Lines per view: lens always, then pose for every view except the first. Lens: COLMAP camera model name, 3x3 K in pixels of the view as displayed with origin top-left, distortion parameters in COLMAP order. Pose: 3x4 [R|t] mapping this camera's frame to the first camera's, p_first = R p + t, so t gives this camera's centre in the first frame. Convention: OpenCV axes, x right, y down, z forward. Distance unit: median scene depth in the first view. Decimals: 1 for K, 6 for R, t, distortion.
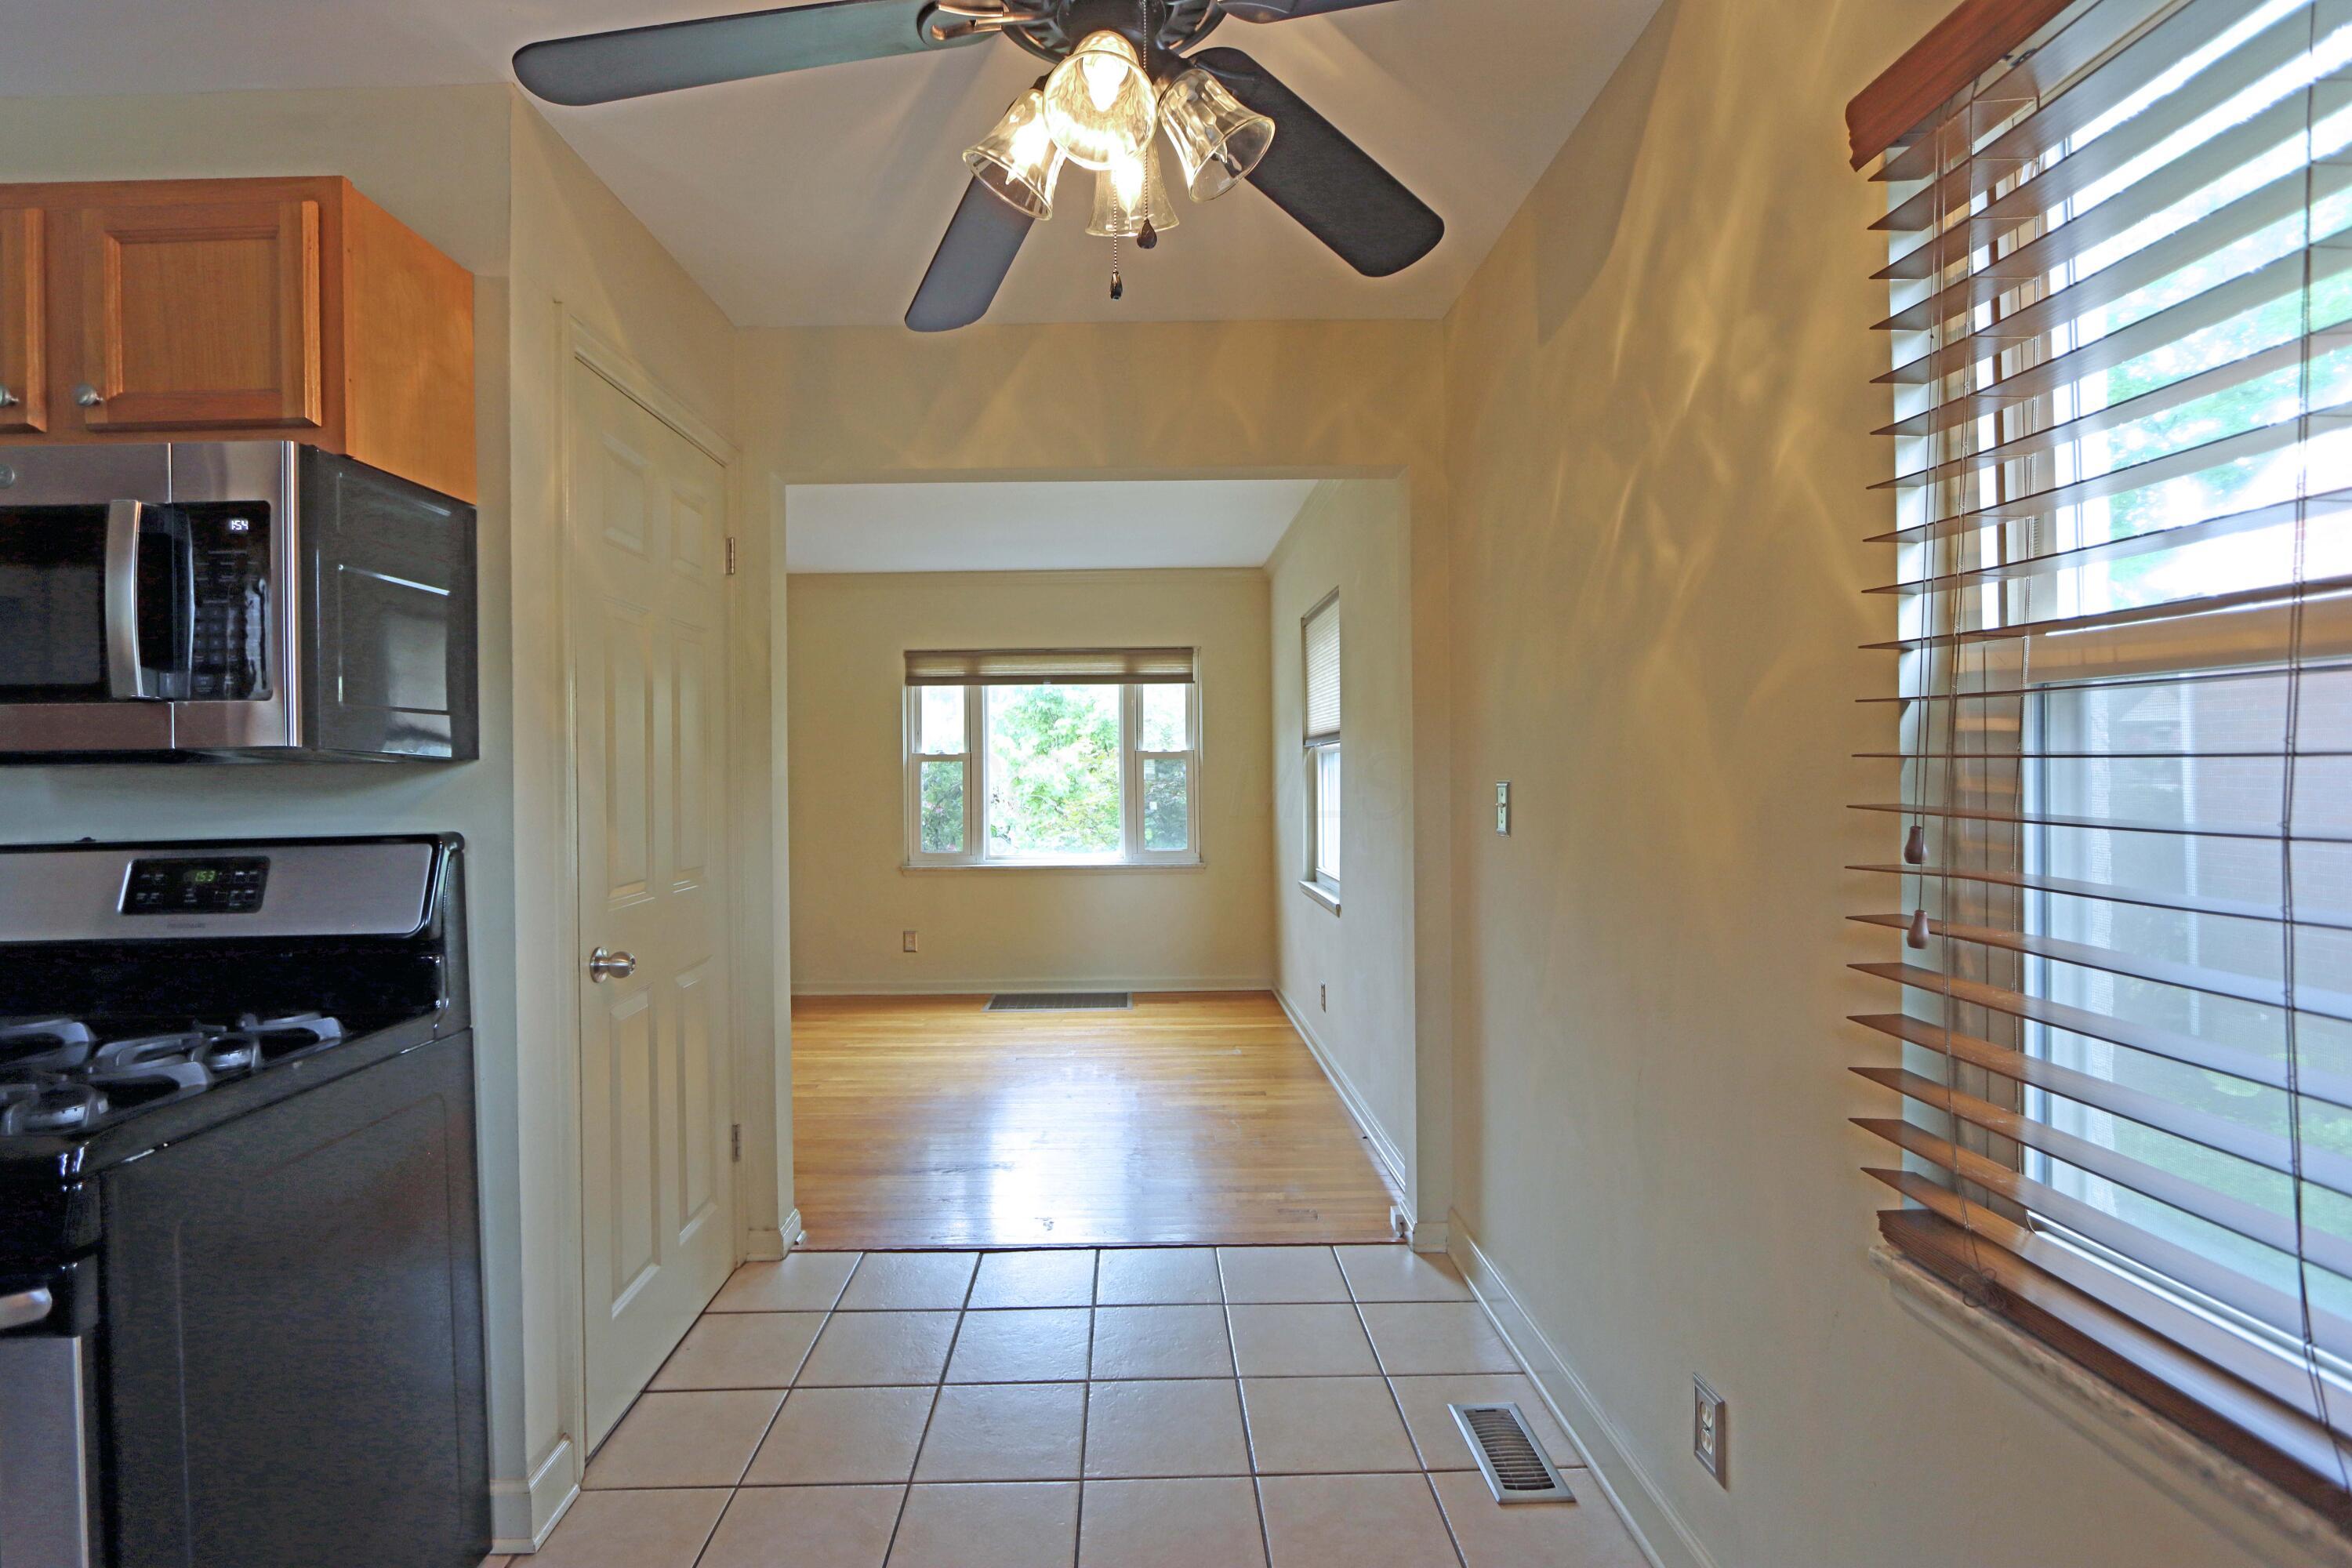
lens RADIAL K [[1078.4, 0, 1136.7], [0, 1078.4, 771.3], [0, 0, 1]] dist [-0.015808, 0.001788]
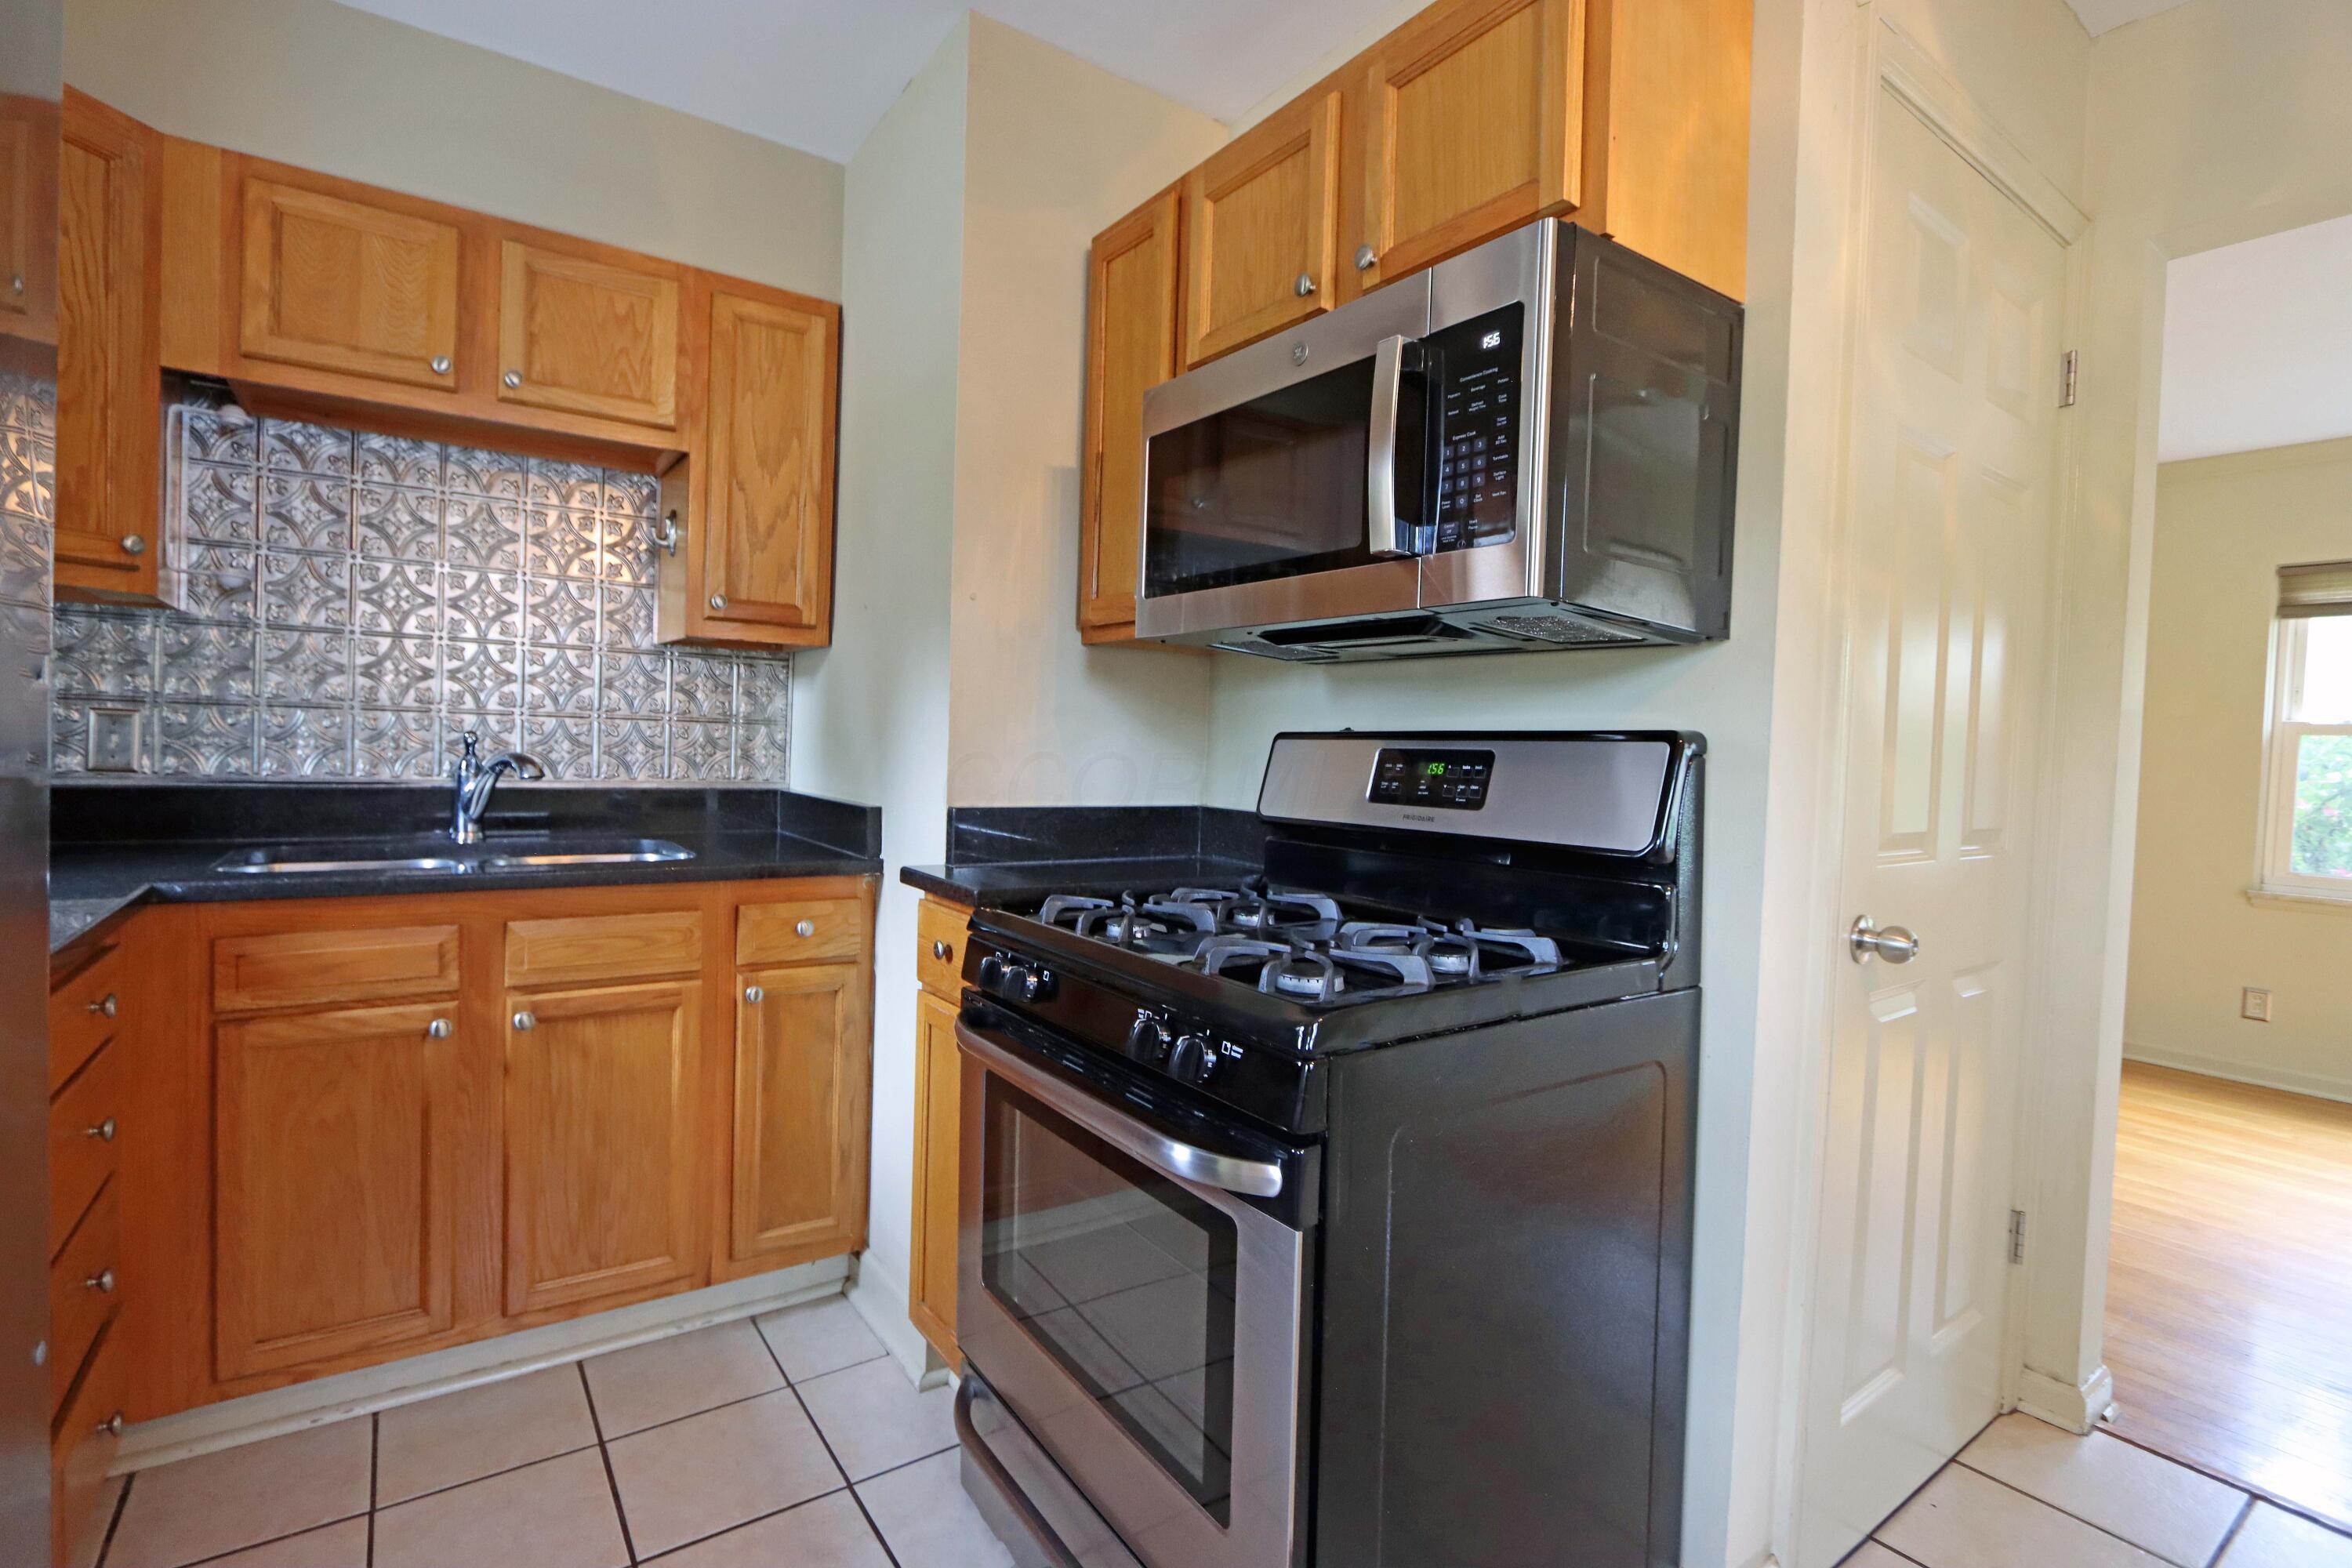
lens RADIAL K [[1078.4, 0, 1136.7], [0, 1078.4, 771.3], [0, 0, 1]] dist [-0.015808, 0.001788]
pose [[0.552241, 0.053764, -0.831949, -0.239023], [-0.041426, 0.998455, 0.037026, 0.082185], [0.832654, 0.014017, 0.553616, 0.264573]]
